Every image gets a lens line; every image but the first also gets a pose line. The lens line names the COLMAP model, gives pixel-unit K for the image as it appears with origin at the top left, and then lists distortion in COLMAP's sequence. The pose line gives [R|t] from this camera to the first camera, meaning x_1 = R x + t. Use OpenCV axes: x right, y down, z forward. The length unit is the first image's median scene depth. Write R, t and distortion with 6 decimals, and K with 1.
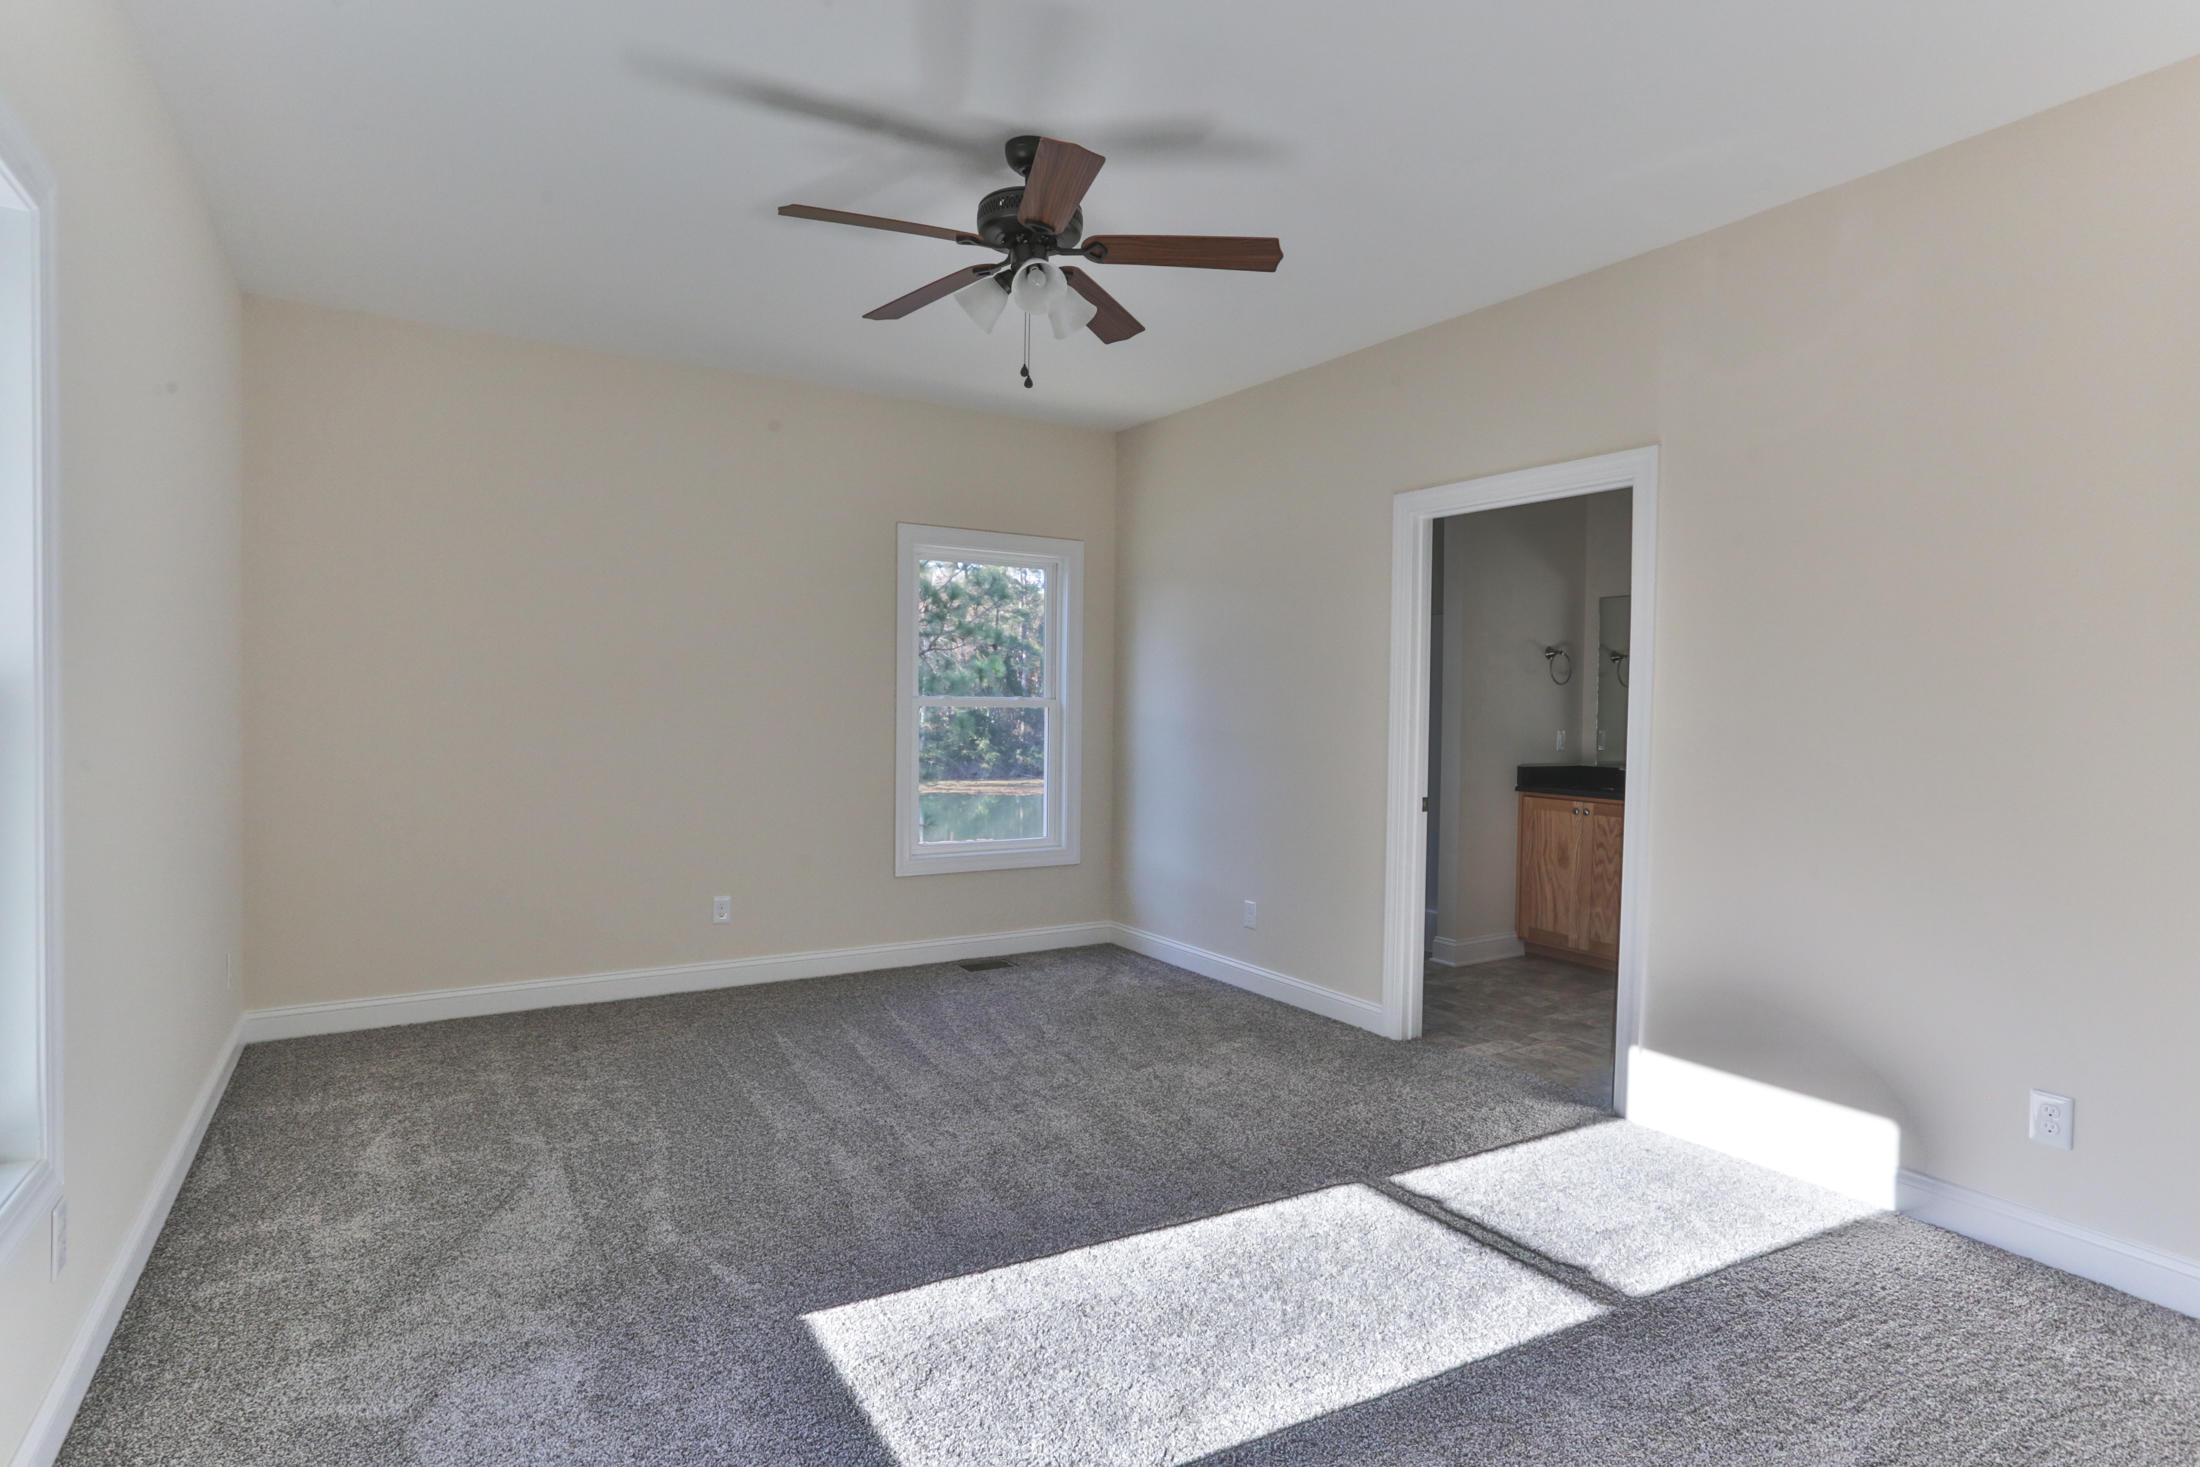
lens RADIAL K [[1150.1, 0, 1087.3], [0, 1150.1, 732.3], [0, 0, 1]] dist [-0.061075, 0.046135]
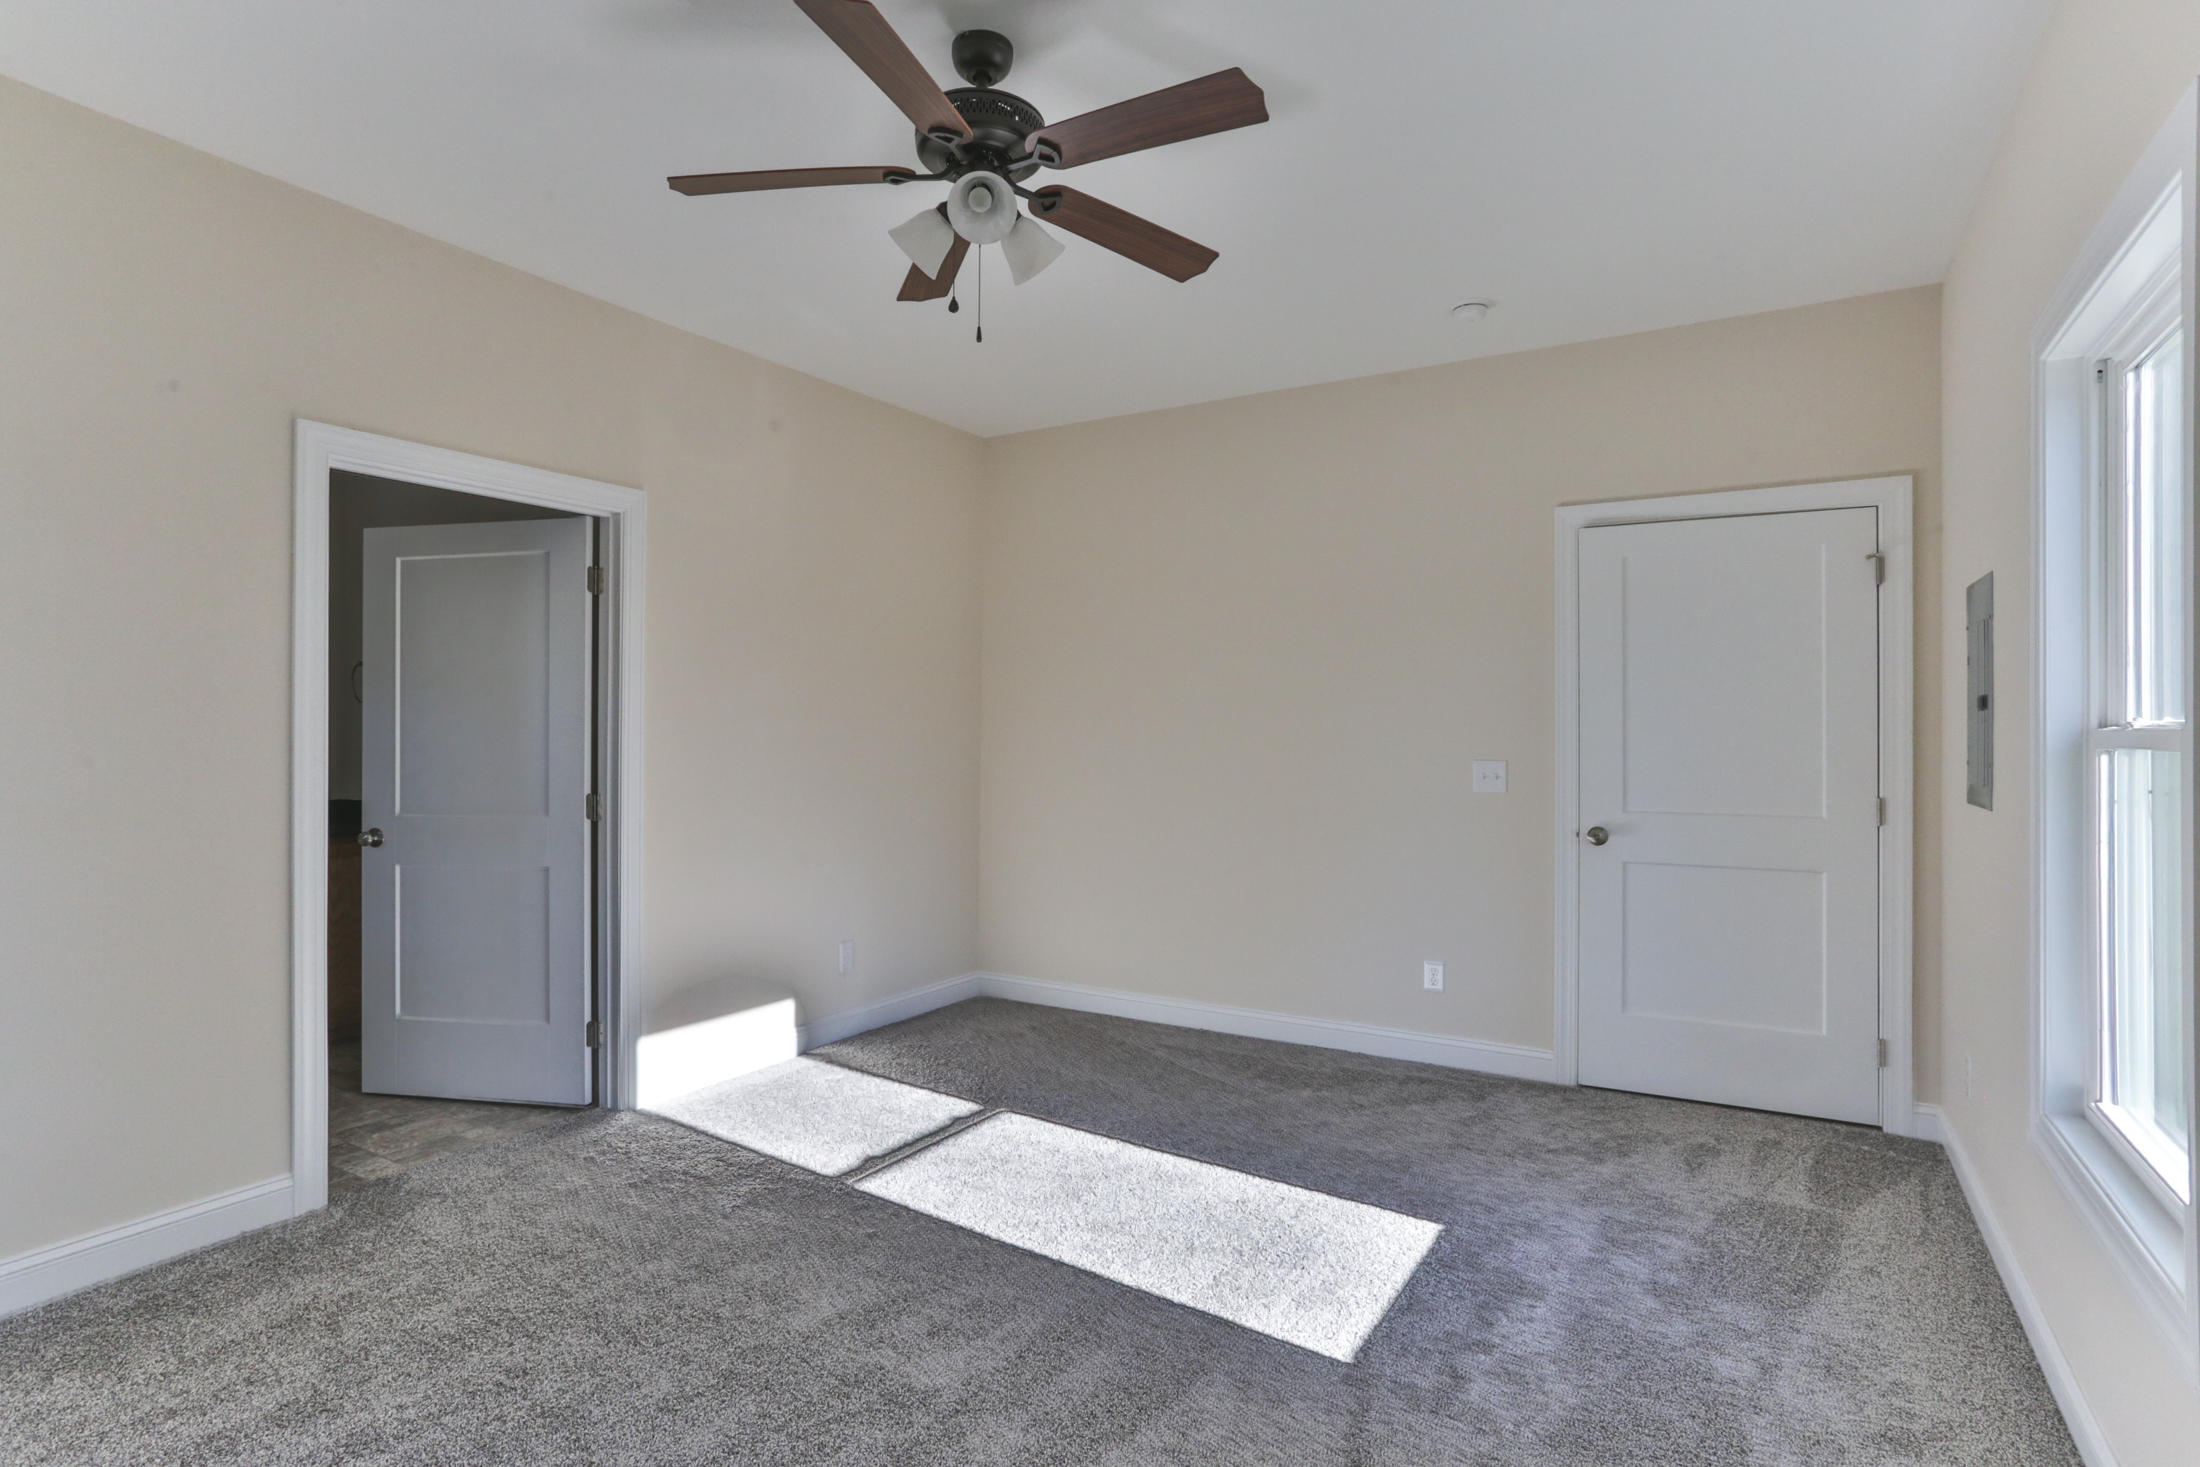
lens RADIAL K [[1150.1, 0, 1087.3], [0, 1150.1, 732.3], [0, 0, 1]] dist [-0.061075, 0.046135]
pose [[-0.486989, -0.011522, 0.873332, -0.817902], [0.012227, 0.999725, 0.020008, -0.041598], [-0.873322, 0.020422, -0.486714, 1.386372]]
